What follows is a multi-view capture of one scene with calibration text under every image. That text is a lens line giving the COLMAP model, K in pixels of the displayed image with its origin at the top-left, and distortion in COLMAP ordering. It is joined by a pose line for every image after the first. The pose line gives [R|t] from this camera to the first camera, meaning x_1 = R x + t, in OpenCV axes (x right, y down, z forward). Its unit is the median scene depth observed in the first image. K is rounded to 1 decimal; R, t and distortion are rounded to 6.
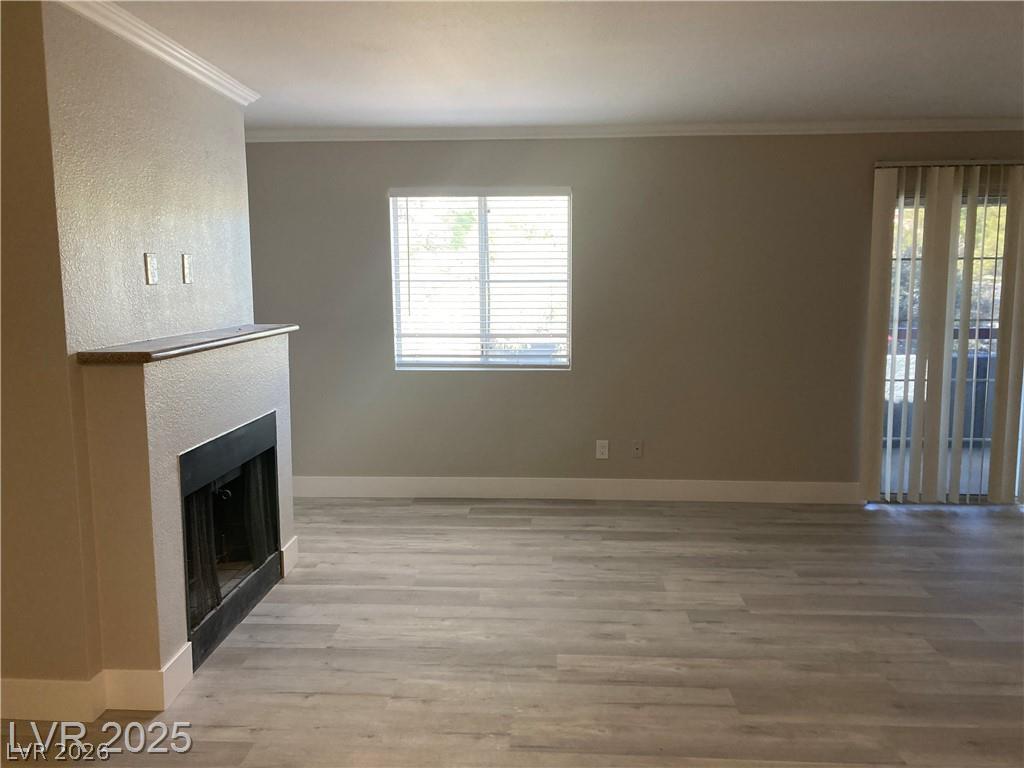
lens RADIAL K [[838.4, 0, 510.8], [0, 838.4, 373.7], [0, 0, 1]] dist [0.025816, -0.009229]
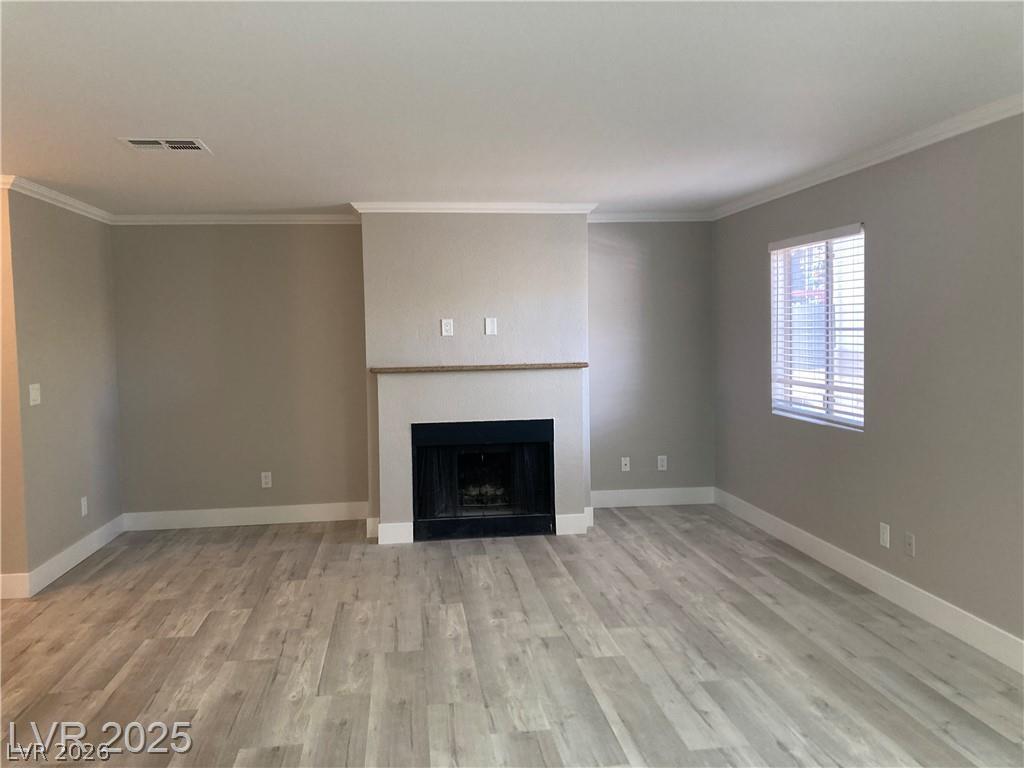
lens RADIAL K [[838.4, 0, 482.7], [0, 838.4, 367.6], [0, 0, 1]] dist [0.025816, -0.009229]
pose [[0.162033, 0.046024, -0.985711, 0.892195], [-0.097966, 0.994727, 0.030341, -0.060960], [0.981910, 0.091650, 0.165688, 0.490186]]
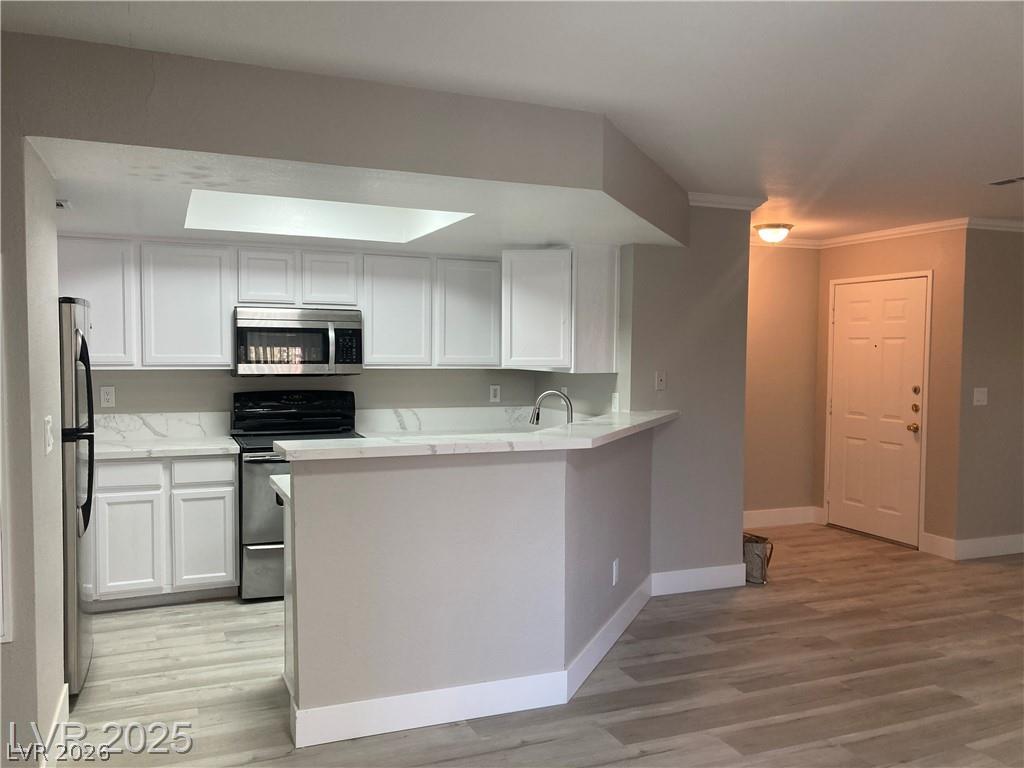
lens RADIAL K [[838.4, 0, 516.5], [0, 838.4, 388.9], [0, 0, 1]] dist [0.025816, -0.009229]
pose [[-0.899596, 0.020800, -0.436228, 0.932835], [-0.053013, 0.986278, 0.156352, -0.107072], [0.433494, 0.163779, -0.886148, 0.884787]]
